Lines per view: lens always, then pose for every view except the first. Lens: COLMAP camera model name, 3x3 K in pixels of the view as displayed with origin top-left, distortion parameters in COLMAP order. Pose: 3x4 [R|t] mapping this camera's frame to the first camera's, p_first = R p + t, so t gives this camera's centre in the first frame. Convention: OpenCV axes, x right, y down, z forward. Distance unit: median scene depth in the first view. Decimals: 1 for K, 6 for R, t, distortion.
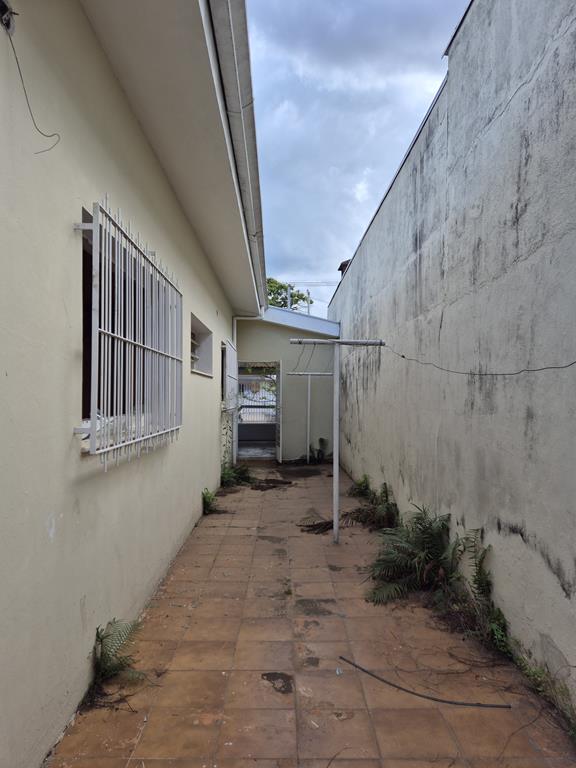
lens RADIAL K [[515.0, 0, 288.0], [0, 515.0, 384.0], [0, 0, 1]] dist [0.050805, -0.040354]
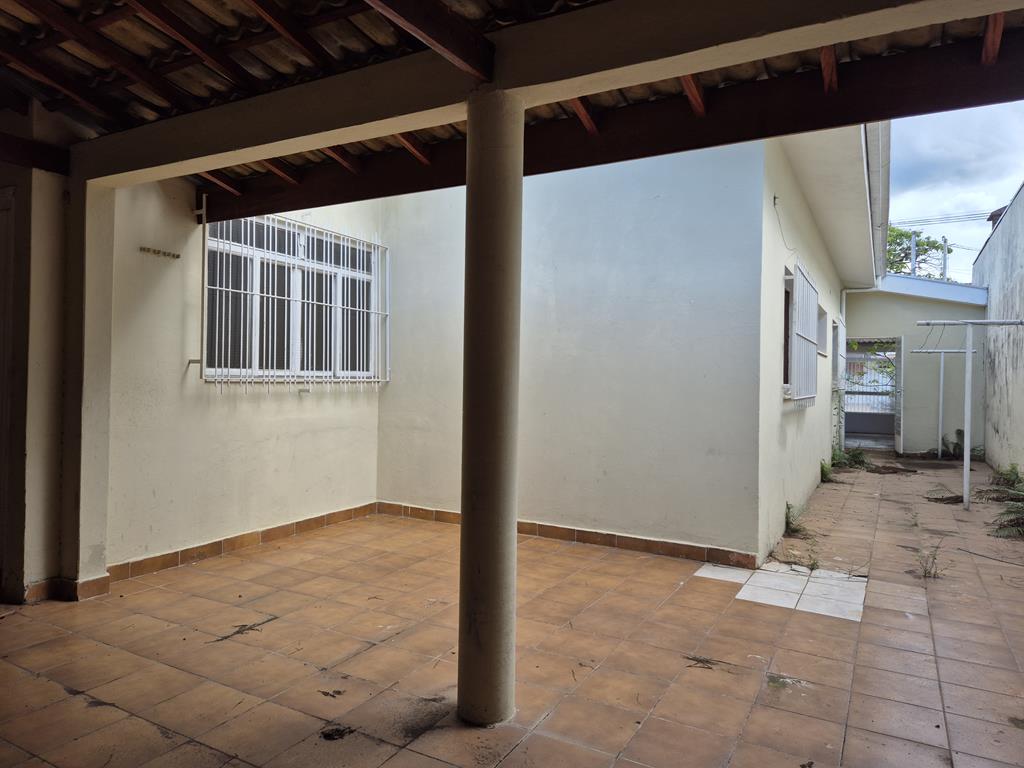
lens RADIAL K [[675.0, 0, 511.0], [0, 675.0, 373.4], [0, 0, 1]] dist [0.058193, -0.042394]
pose [[0.864832, 0.007353, -0.502007, -0.005012], [-0.000662, 0.999909, 0.013506, 0.001979], [0.502060, -0.011348, 0.864758, -0.343479]]
